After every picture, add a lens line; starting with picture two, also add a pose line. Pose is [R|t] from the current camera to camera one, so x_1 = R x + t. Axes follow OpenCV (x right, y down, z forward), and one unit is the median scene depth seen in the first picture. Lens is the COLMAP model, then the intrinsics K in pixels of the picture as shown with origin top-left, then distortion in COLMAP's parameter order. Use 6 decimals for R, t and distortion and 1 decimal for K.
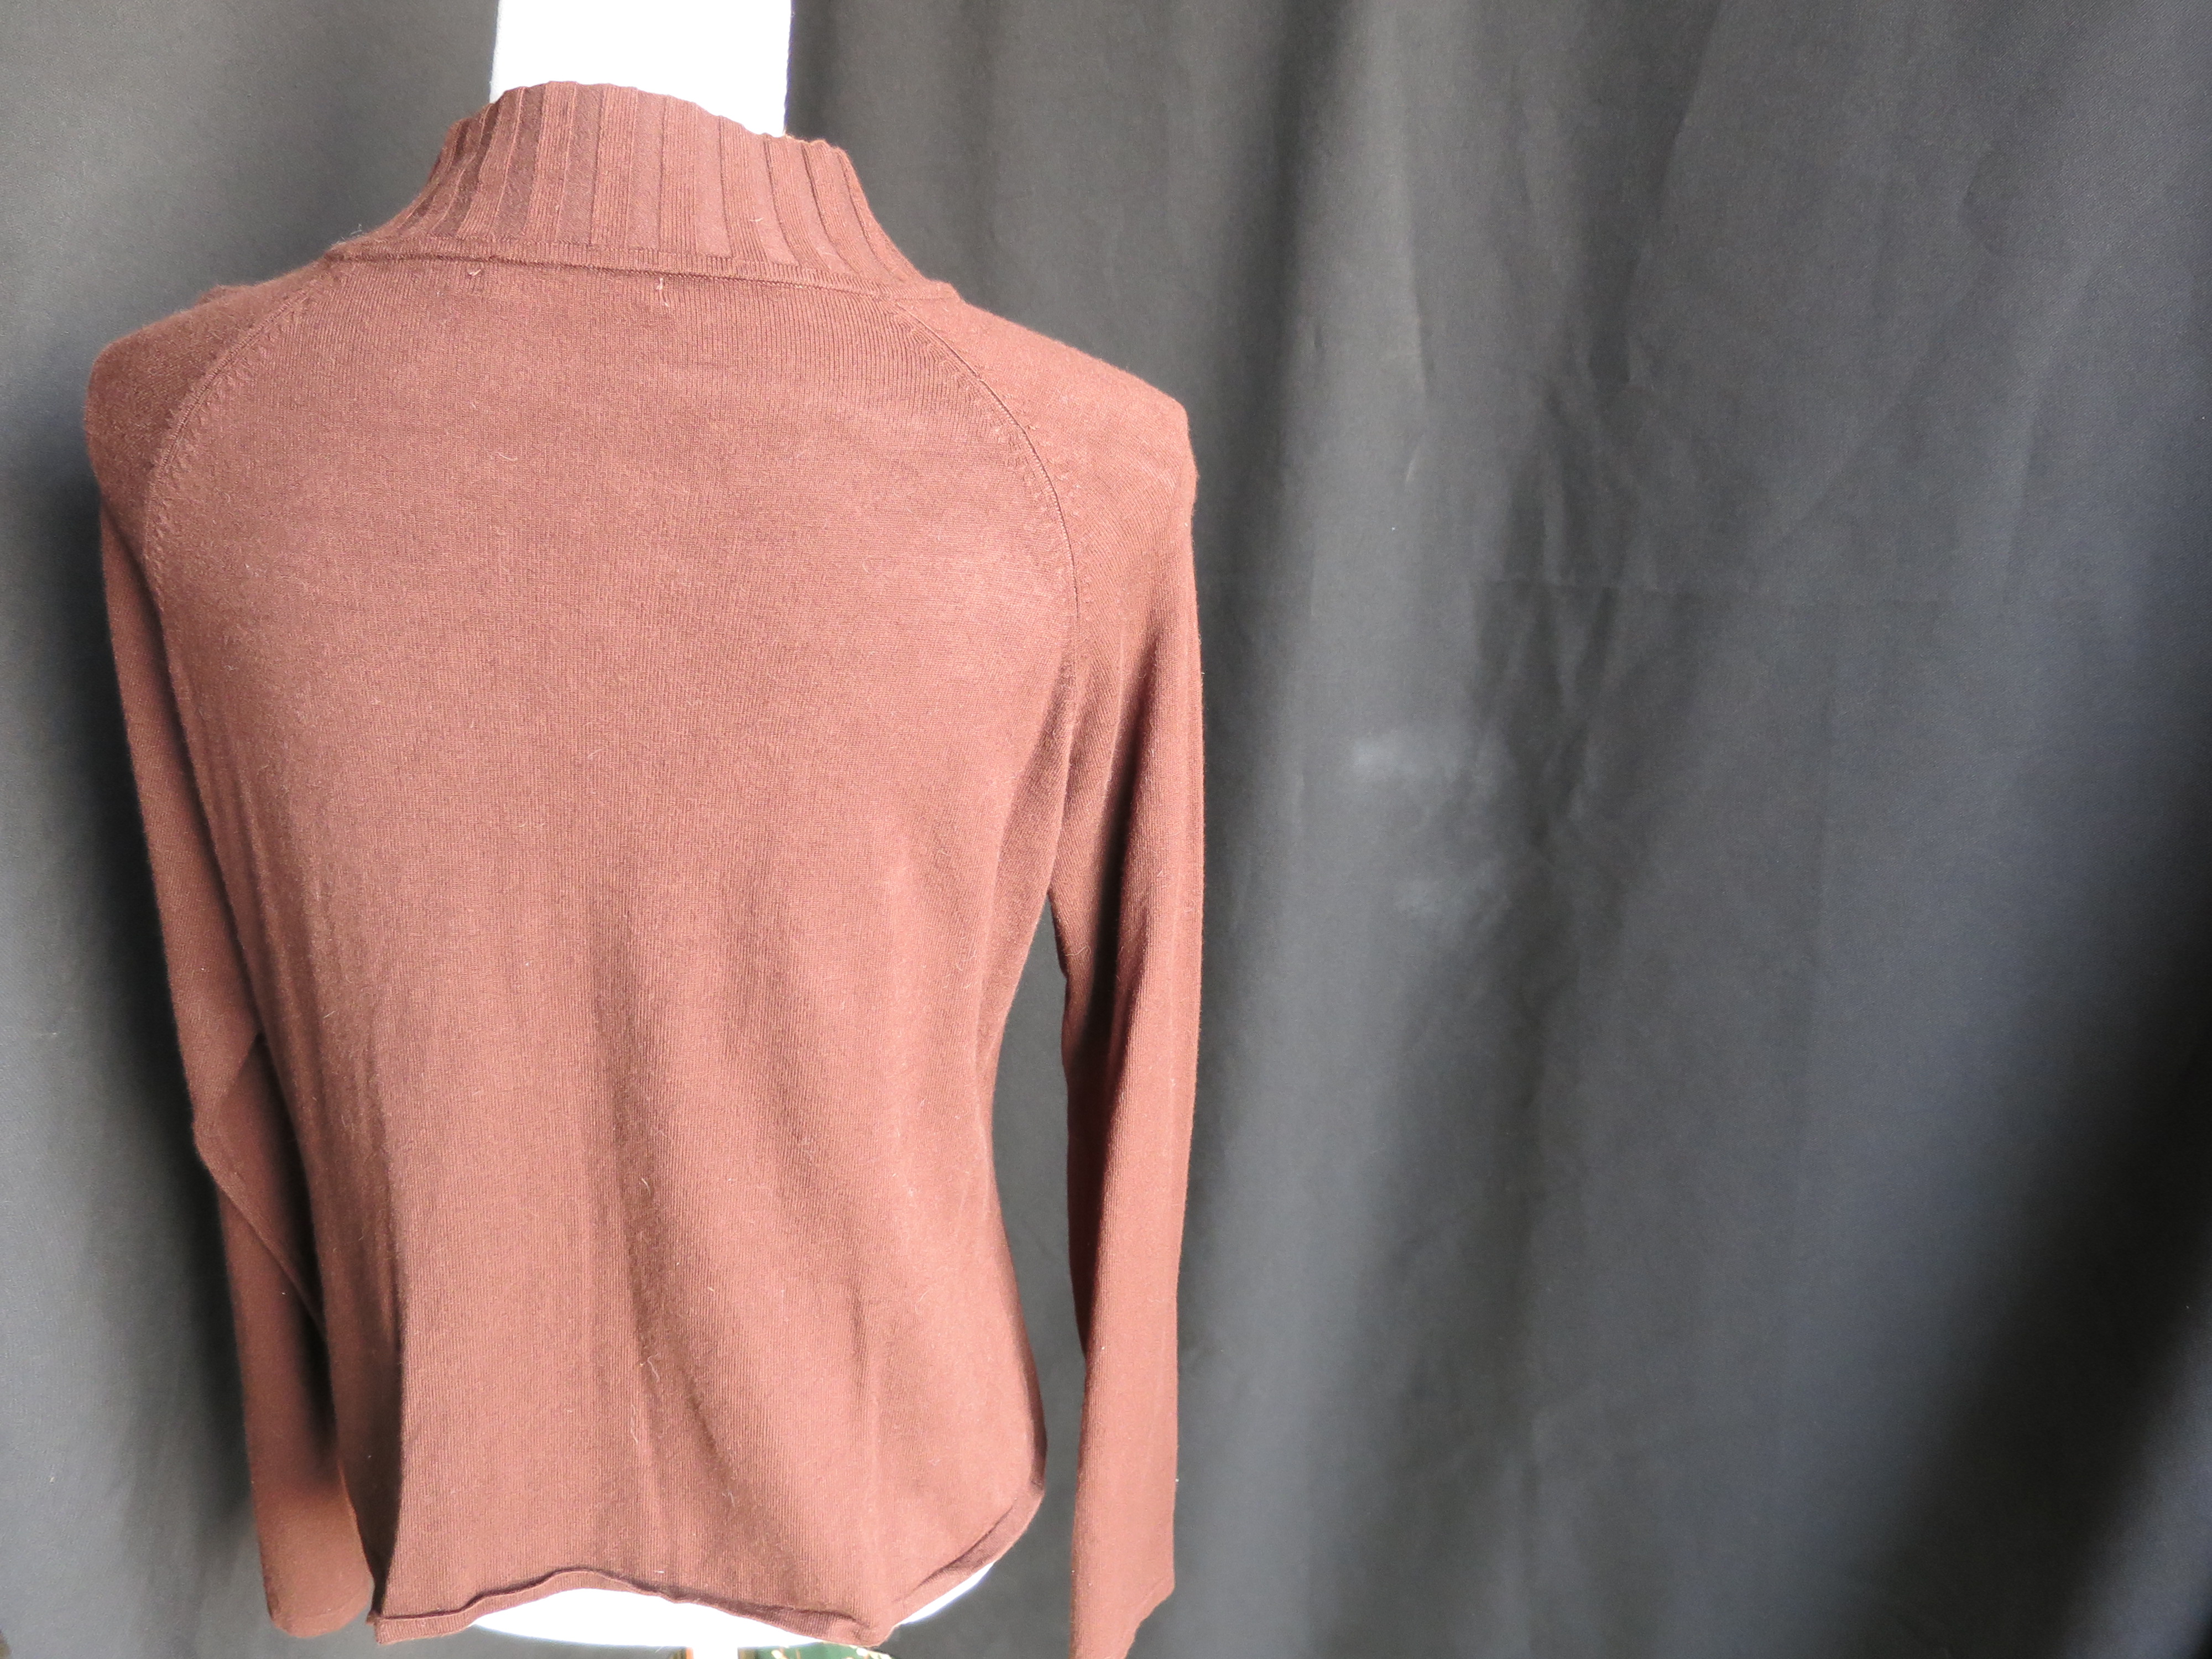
lens RADIAL K [[1595.6, 0, 1115.7], [0, 1595.6, 812.1], [0, 0, 1]] dist [-0.058593, 0.009663]
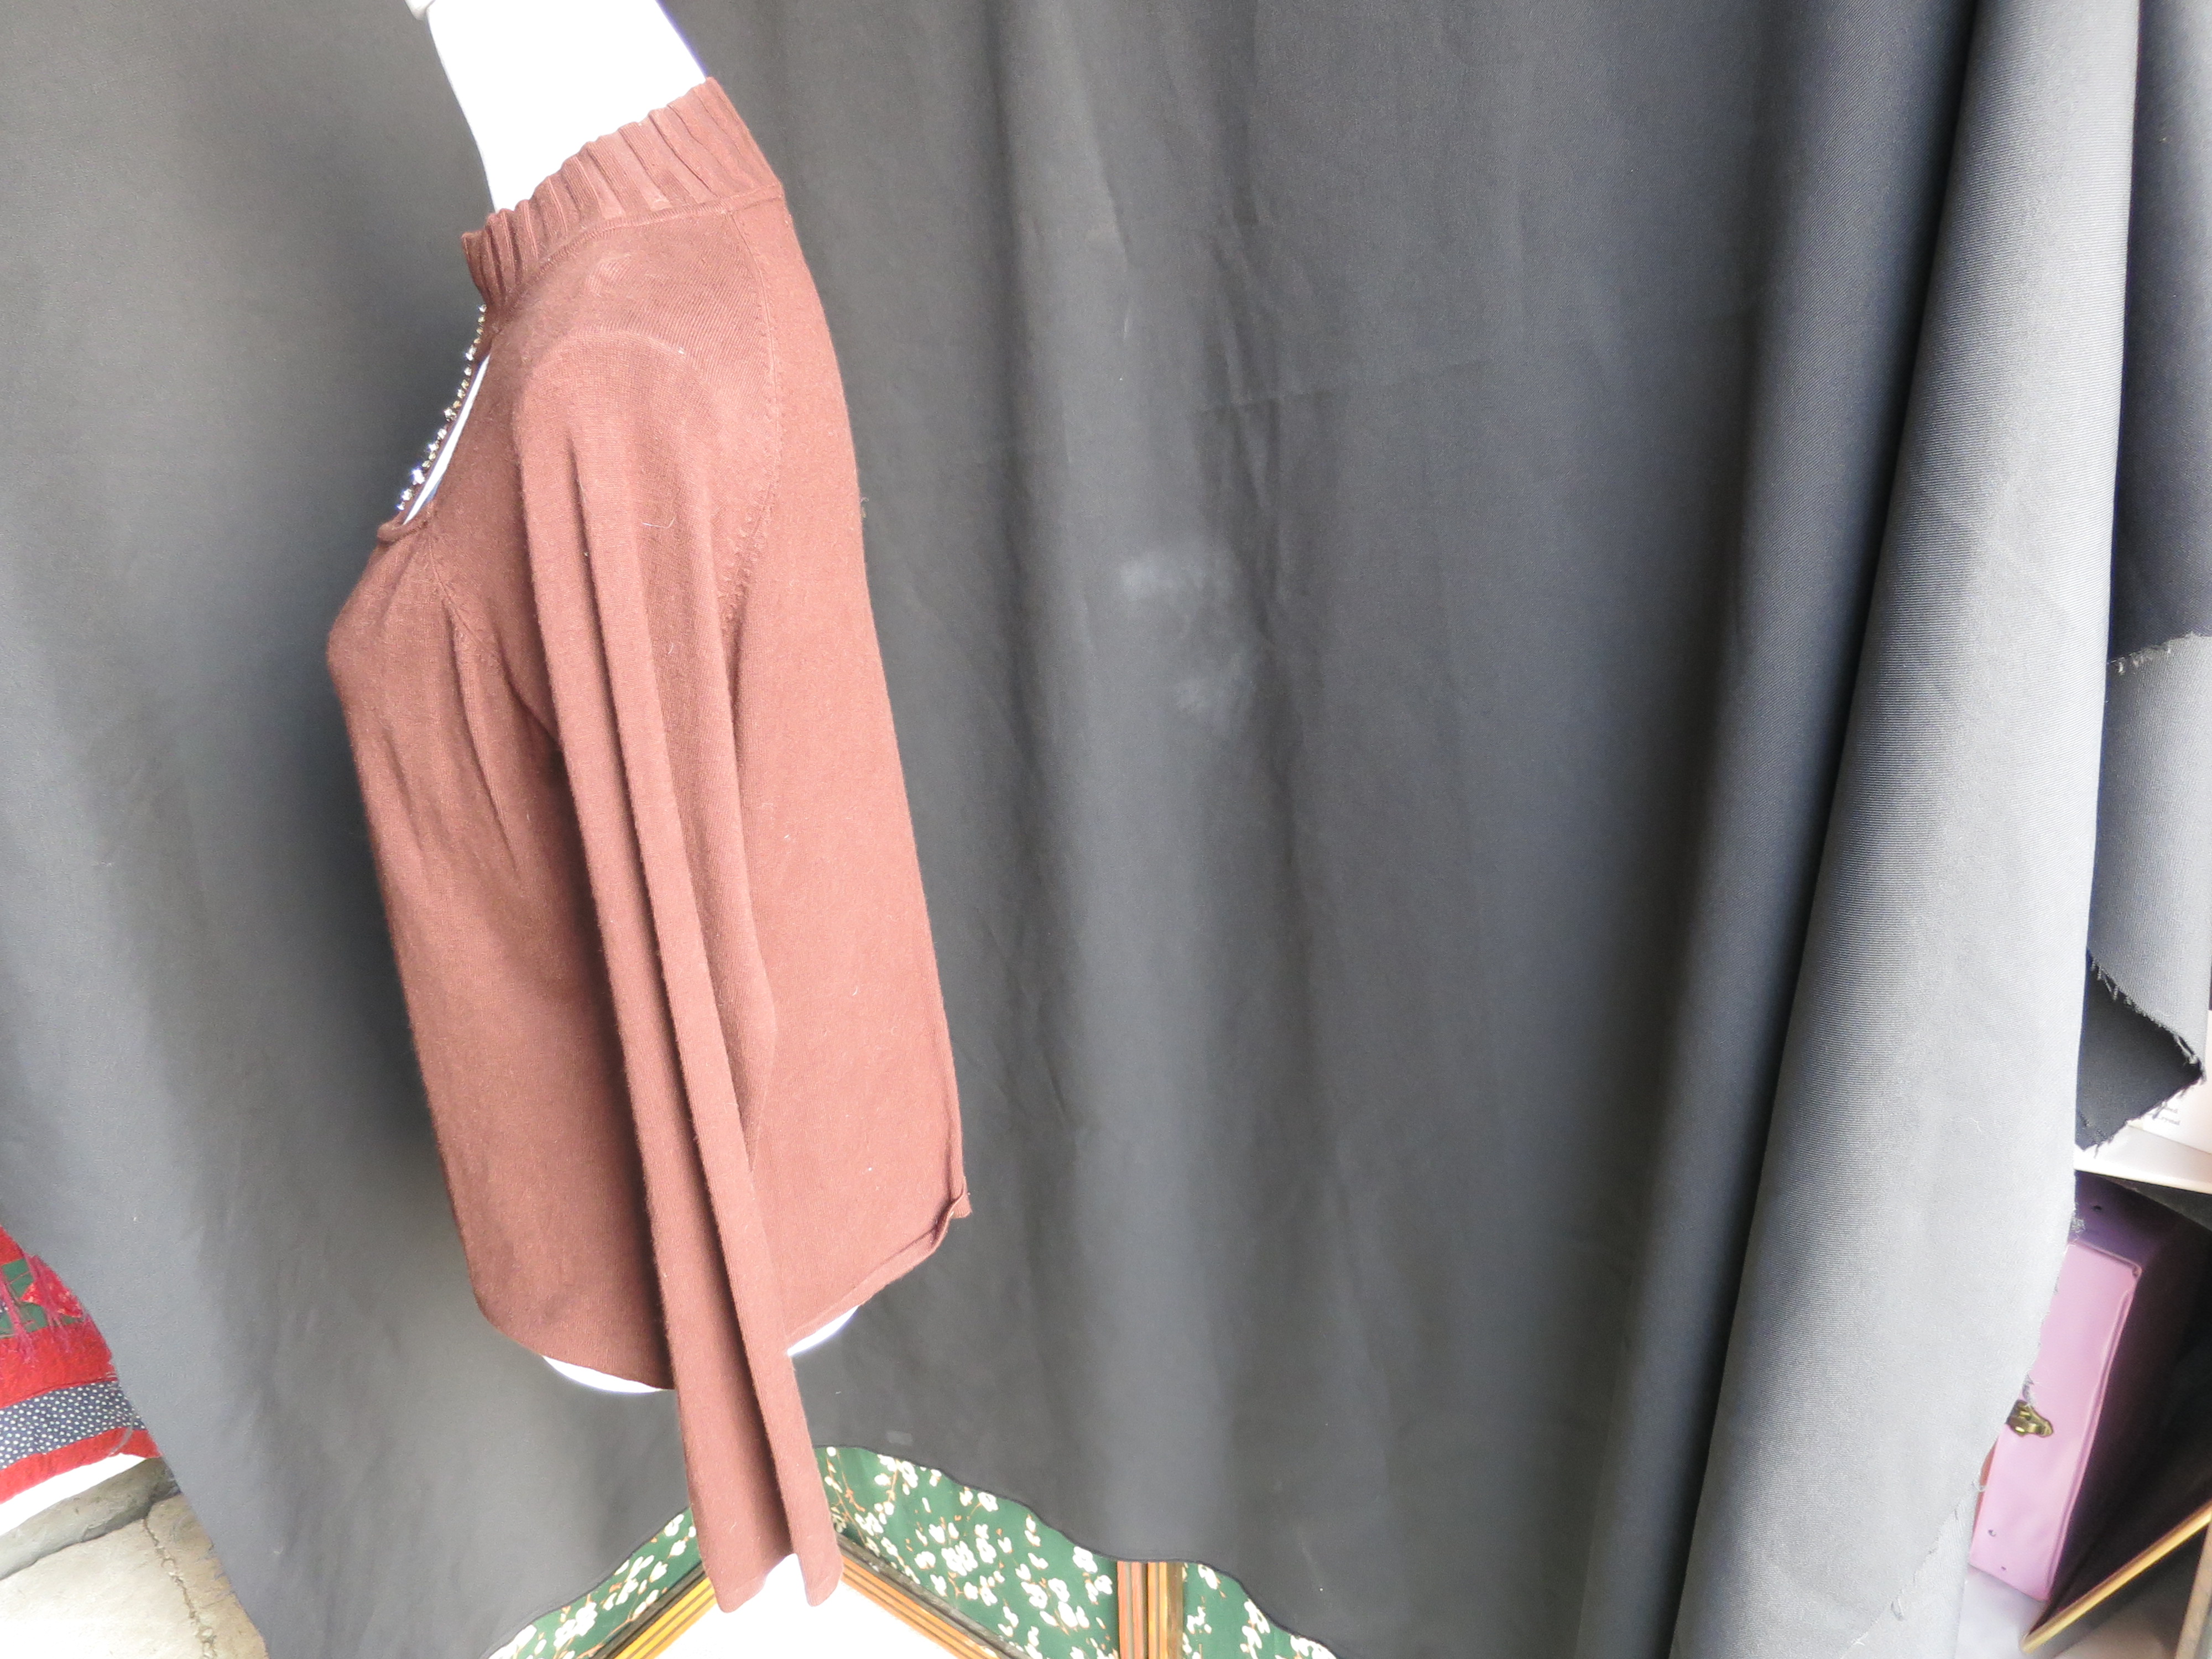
lens RADIAL K [[1595.6, 0, 1096.8], [0, 1595.6, 807.8], [0, 0, 1]] dist [-0.058593, 0.009663]
pose [[0.989519, -0.076856, -0.122248, 0.291304], [0.075533, 0.997024, -0.015425, 0.168162], [0.123069, 0.006030, 0.992380, -0.196577]]
